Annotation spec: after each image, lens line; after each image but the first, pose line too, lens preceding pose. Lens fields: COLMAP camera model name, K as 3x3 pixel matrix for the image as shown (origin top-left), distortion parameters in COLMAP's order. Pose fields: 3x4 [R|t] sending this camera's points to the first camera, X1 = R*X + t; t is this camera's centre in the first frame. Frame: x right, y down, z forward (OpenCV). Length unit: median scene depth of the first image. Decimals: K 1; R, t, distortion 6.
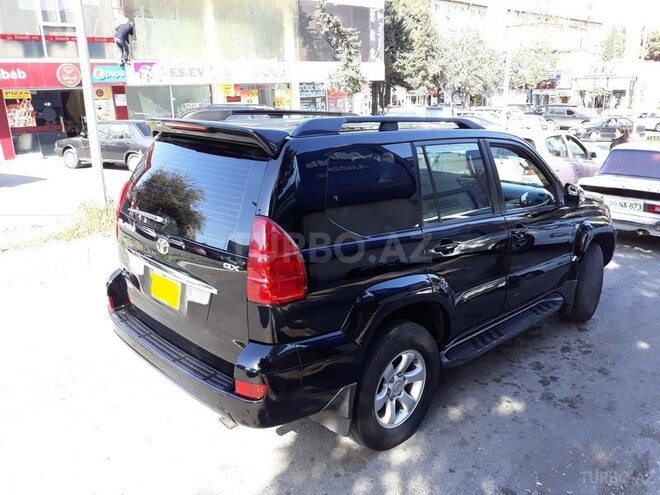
lens RADIAL K [[580.8, 0, 330.0], [0, 580.8, 247.5], [0, 0, 1]] dist [-0.004711, 0.007314]
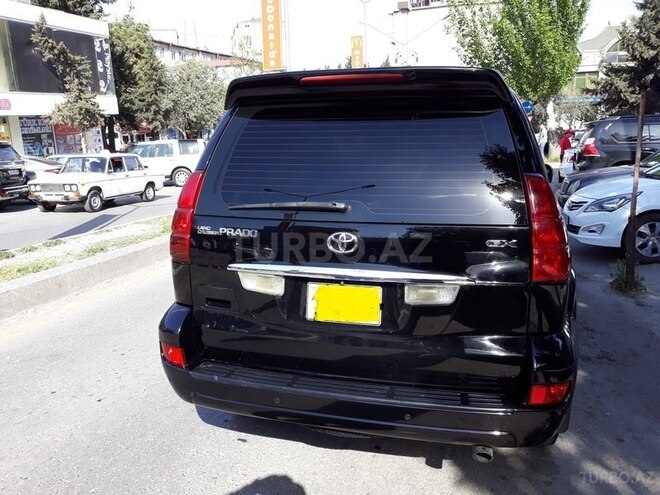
lens RADIAL K [[580.8, 0, 330.0], [0, 580.8, 247.5], [0, 0, 1]] dist [-0.004711, 0.007314]
pose [[0.865568, -0.114751, 0.487468, -0.092707], [0.149558, 0.988204, -0.032936, 0.003448], [-0.477938, 0.101413, 0.872520, 0.052569]]
